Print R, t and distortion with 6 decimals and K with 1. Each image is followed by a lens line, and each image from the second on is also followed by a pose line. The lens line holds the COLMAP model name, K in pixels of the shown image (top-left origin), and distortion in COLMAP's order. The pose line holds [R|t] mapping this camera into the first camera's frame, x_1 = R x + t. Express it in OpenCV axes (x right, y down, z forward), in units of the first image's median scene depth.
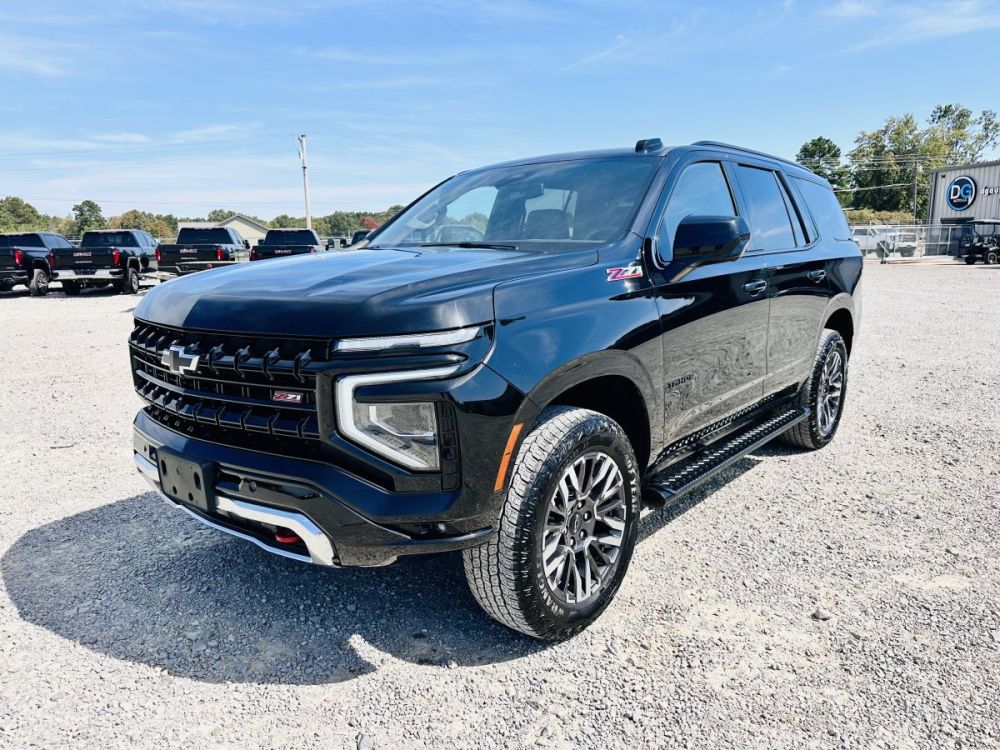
lens RADIAL K [[736.6, 0, 492.7], [0, 736.6, 378.2], [0, 0, 1]] dist [0.018564, -0.024247]
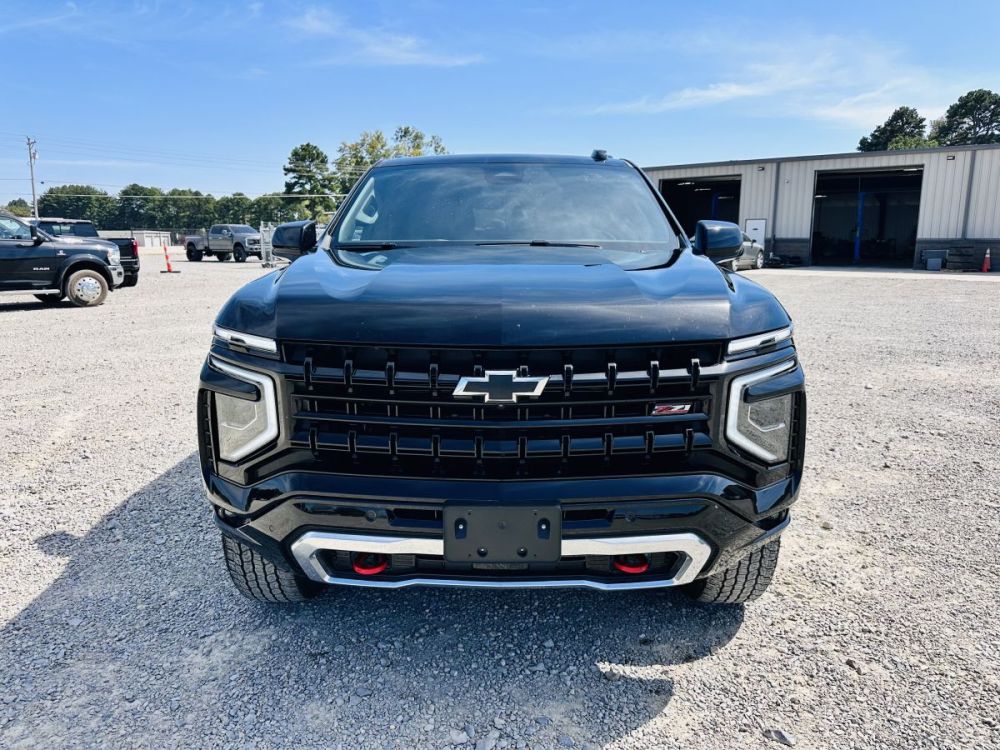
lens RADIAL K [[736.6, 0, 508.1], [0, 736.6, 374.6], [0, 0, 1]] dist [0.018564, -0.024247]
pose [[0.756930, -0.101592, 0.645551, -0.133092], [0.104090, 0.993974, 0.034375, -0.009133], [-0.645153, 0.041176, 0.762943, 0.055863]]
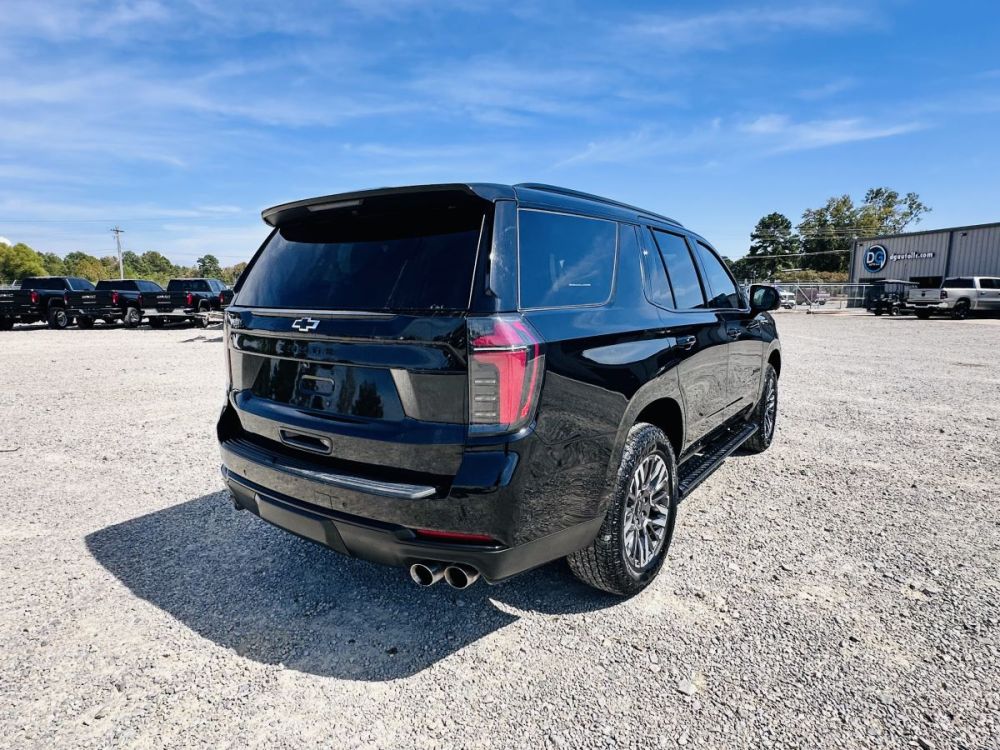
lens RADIAL K [[577.8, 0, 508.6], [0, 577.8, 373.1], [0, 0, 1]] dist [-0.001737, 0.001357]
pose [[0.999003, 0.020757, -0.039512, 0.095240], [-0.022324, 0.998964, -0.039647, -0.005703], [0.038648, 0.040489, 0.998432, 0.008810]]
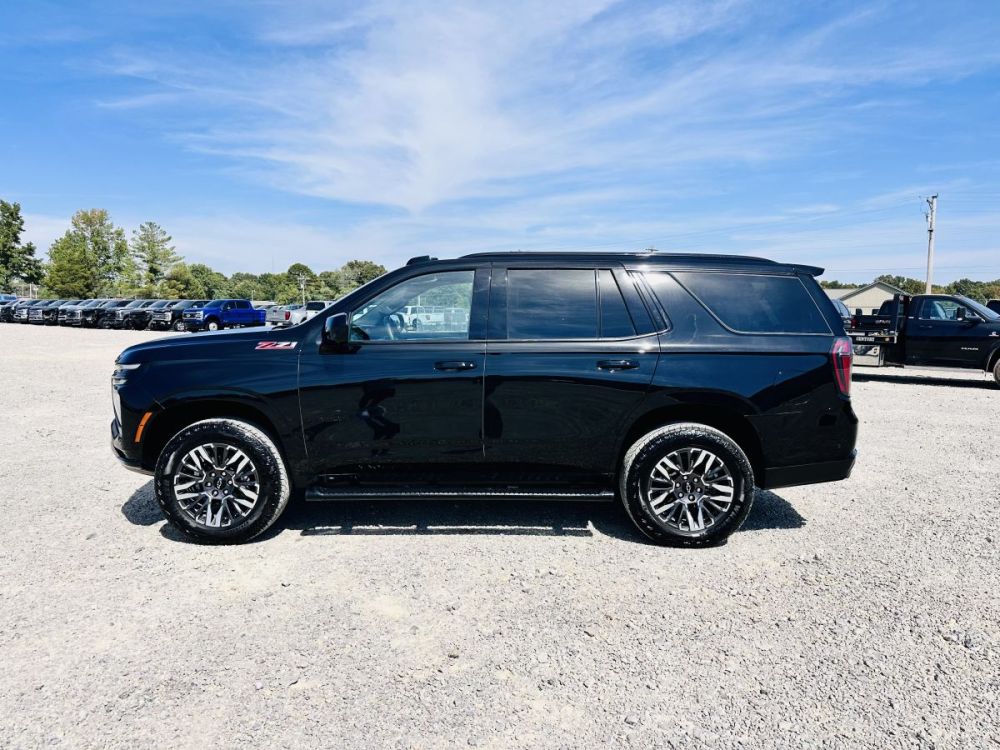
lens RADIAL K [[753.5, 0, 505.9], [0, 753.5, 376.2], [0, 0, 1]] dist [0.021909, -0.030221]
pose [[0.621687, 0.086521, -0.778472, 0.301073], [-0.155710, 0.987695, -0.014575, -0.021378], [0.767632, 0.130277, 0.627510, 0.056204]]
